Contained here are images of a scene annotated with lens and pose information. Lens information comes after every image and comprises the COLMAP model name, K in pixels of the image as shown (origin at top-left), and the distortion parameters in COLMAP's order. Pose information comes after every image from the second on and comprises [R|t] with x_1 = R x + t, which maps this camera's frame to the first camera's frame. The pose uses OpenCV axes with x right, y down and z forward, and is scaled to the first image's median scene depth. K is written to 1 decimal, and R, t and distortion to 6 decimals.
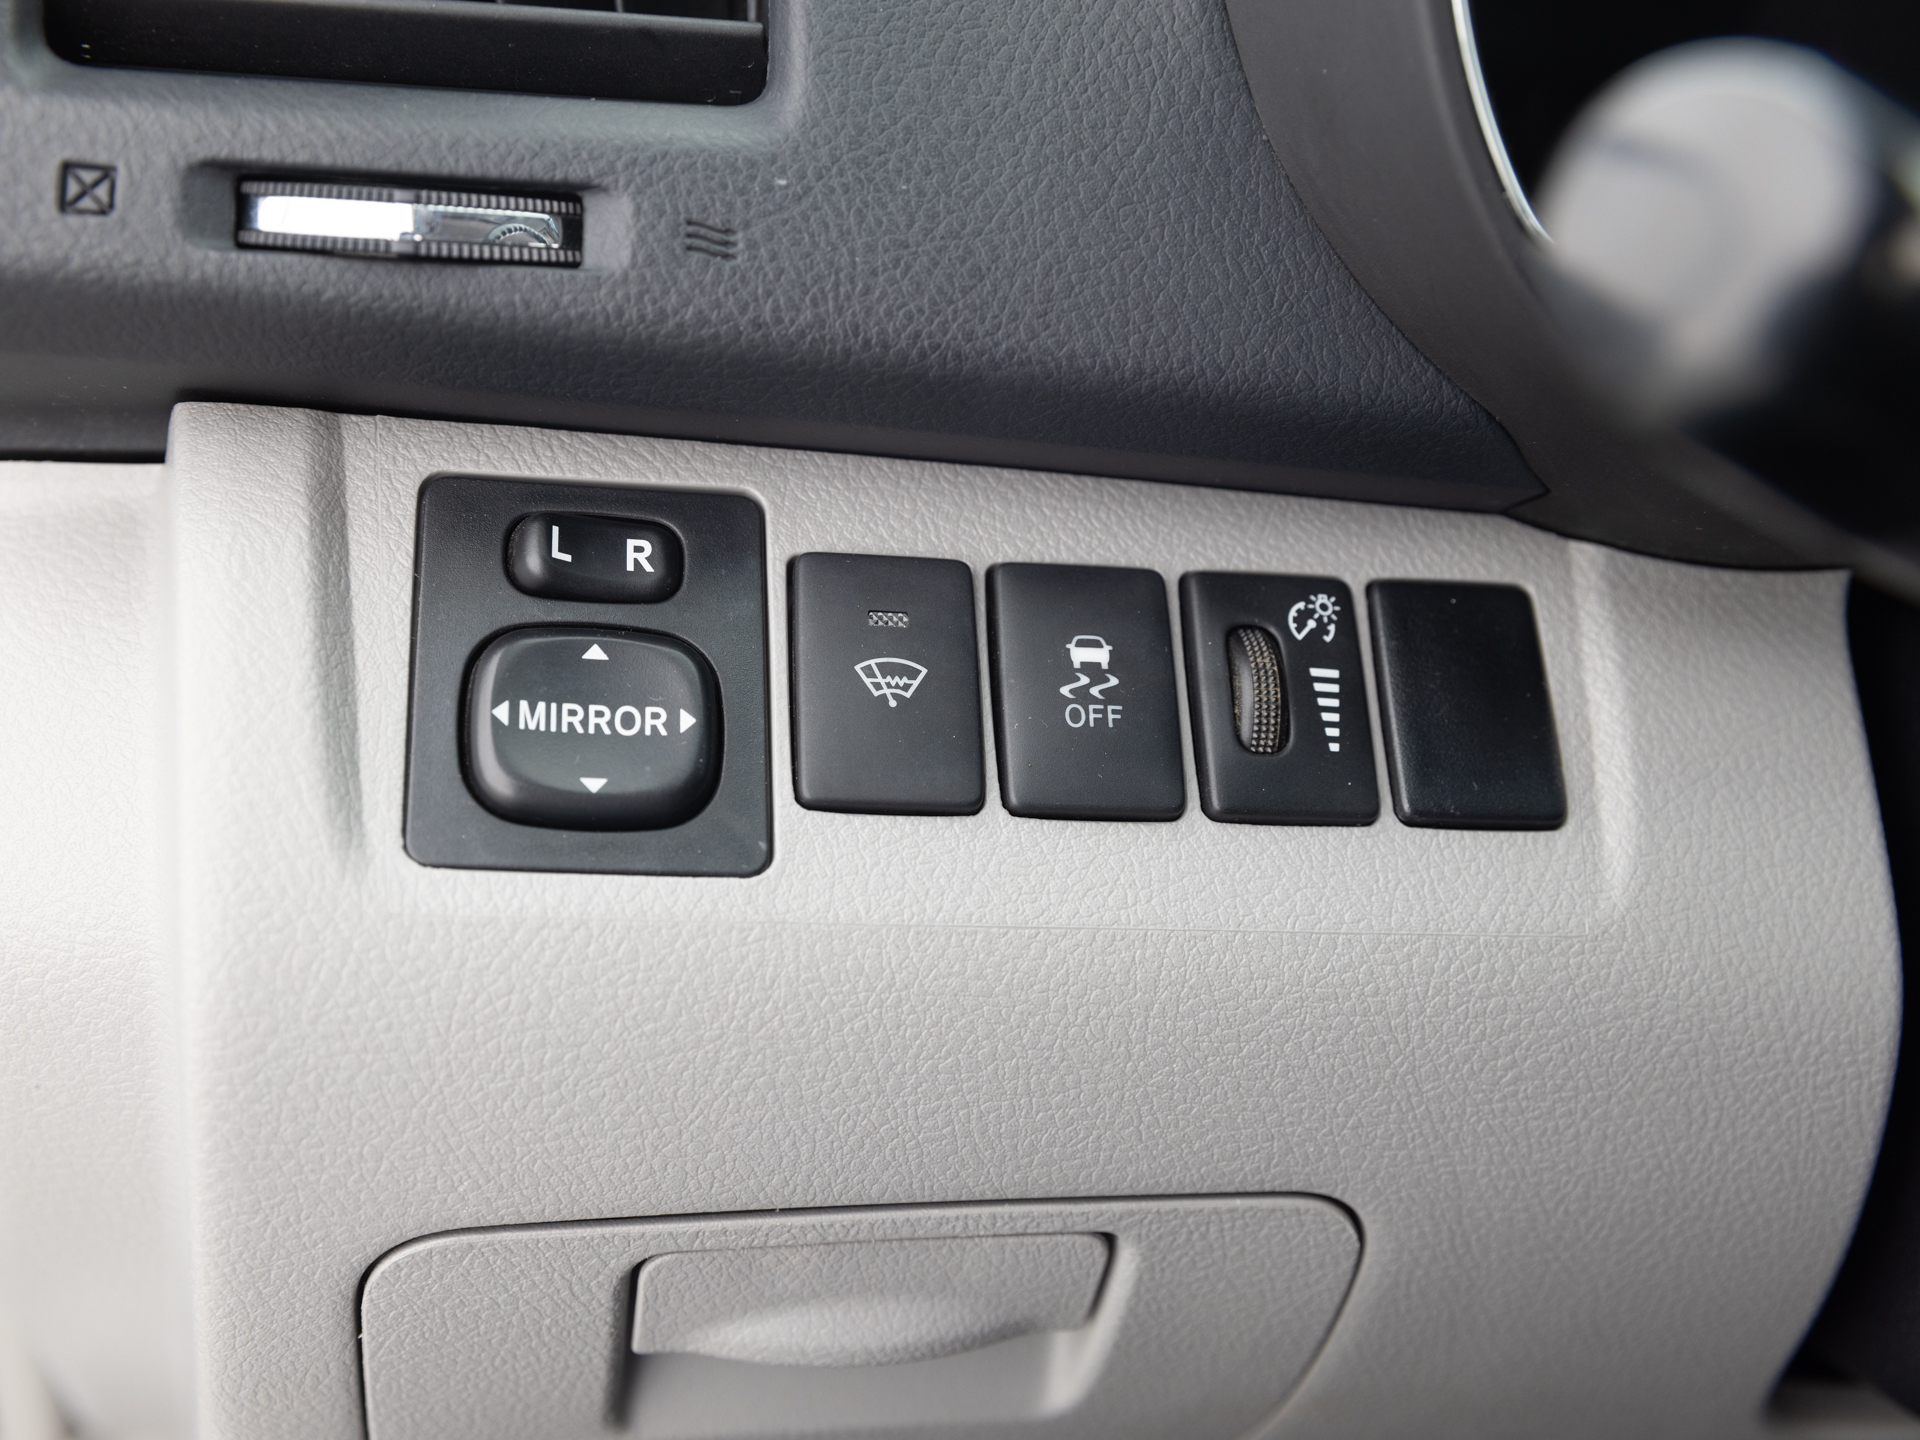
lens RADIAL K [[2090.9, 0, 960.0], [0, 2090.9, 720.0], [0, 0, 1]] dist [-0.053793, -0.001741]
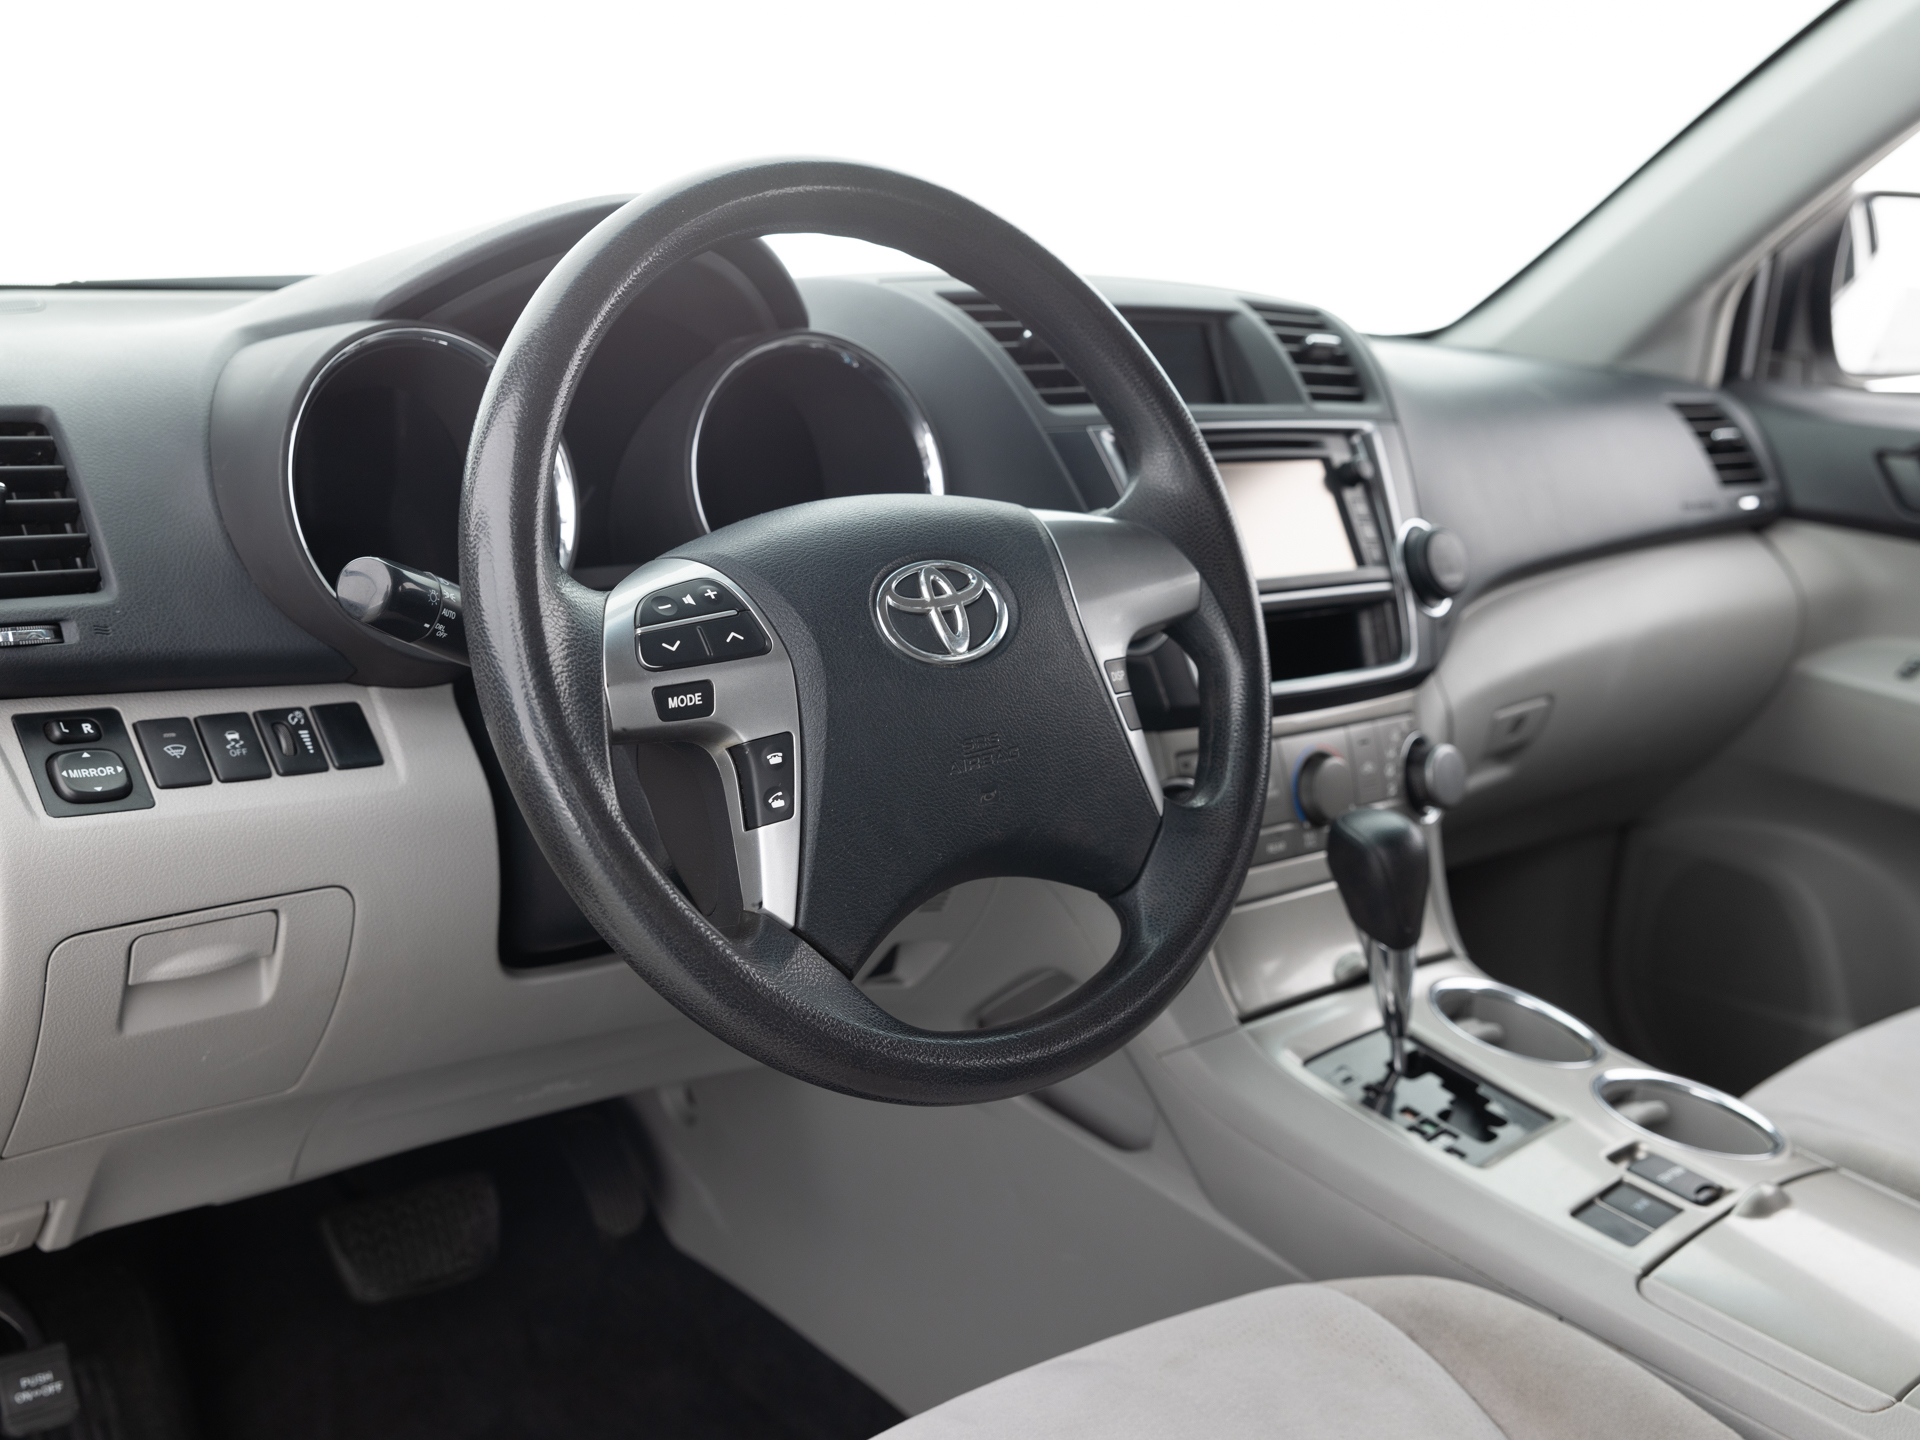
lens RADIAL K [[1891.2, 0, 960.0], [0, 1891.2, 720.0], [0, 0, 1]] dist [-0.044719, -0.012327]
pose [[0.816801, -0.162088, 0.553682, -0.652172], [0.263068, 0.958780, -0.107405, 0.577196], [-0.513450, 0.233385, 0.825773, -2.101757]]
